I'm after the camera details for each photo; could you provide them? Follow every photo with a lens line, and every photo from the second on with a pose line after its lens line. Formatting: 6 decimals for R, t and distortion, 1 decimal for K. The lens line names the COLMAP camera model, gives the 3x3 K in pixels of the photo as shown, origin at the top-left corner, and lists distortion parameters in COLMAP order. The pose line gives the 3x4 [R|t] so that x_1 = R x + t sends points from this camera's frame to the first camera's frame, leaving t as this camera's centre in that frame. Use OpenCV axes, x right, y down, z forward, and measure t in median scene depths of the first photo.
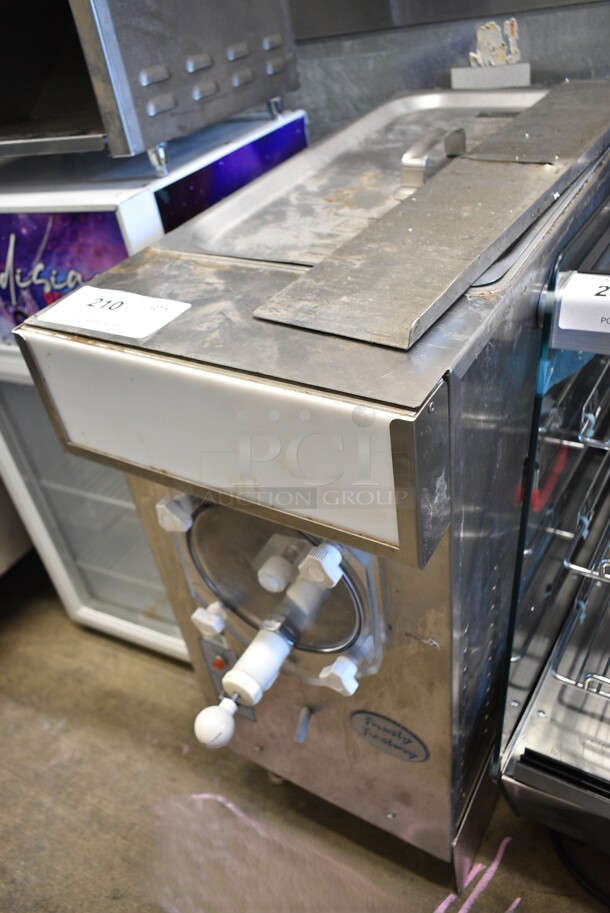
lens RADIAL K [[727.0, 0, 305.0], [0, 727.0, 456.5], [0, 0, 1]] dist [-0.000616, 0.002738]
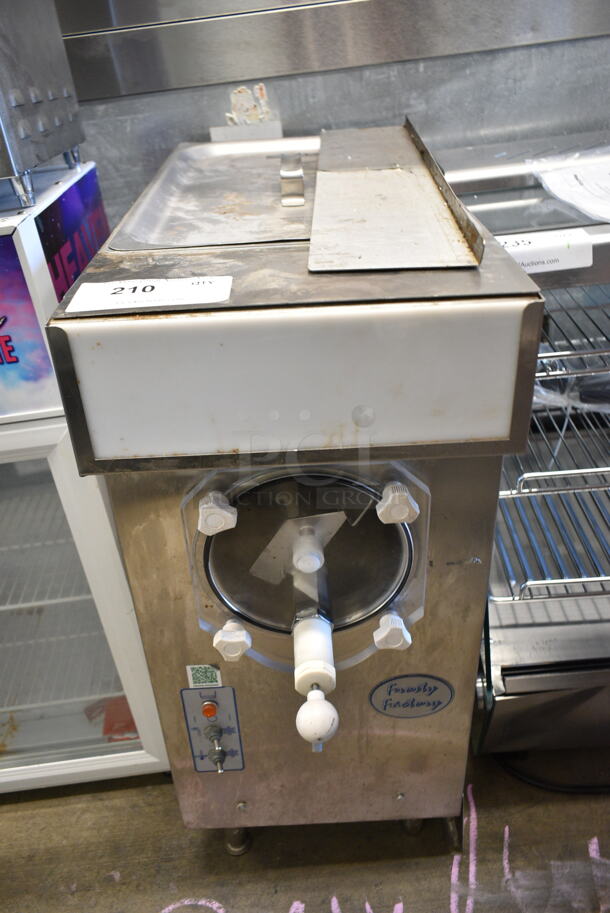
lens RADIAL K [[728.5, 0, 305.0], [0, 728.5, 456.5], [0, 0, 1]] dist [-0.003222, 0.008424]
pose [[0.845556, -0.207765, 0.491801, -0.369421], [0.279527, 0.957105, -0.076257, 0.078889], [-0.454862, 0.201951, 0.867362, 0.085938]]
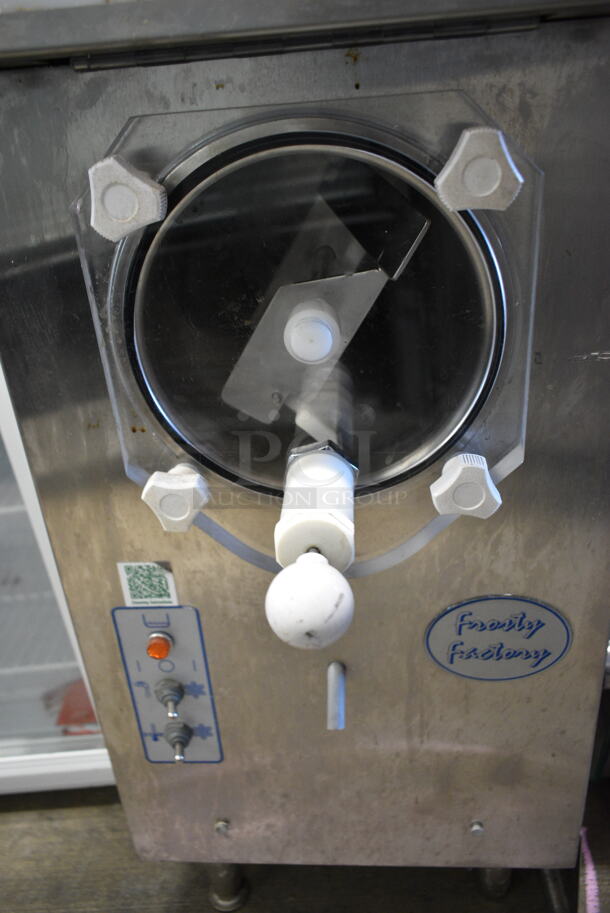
lens RADIAL K [[728.5, 0, 305.0], [0, 728.5, 456.5], [0, 0, 1]] dist [-0.003222, 0.008424]
pose [[0.892489, -0.152087, 0.424656, -0.214901], [0.248960, 0.951147, -0.182588, 0.255911], [-0.376141, 0.268680, 0.886752, 0.396922]]
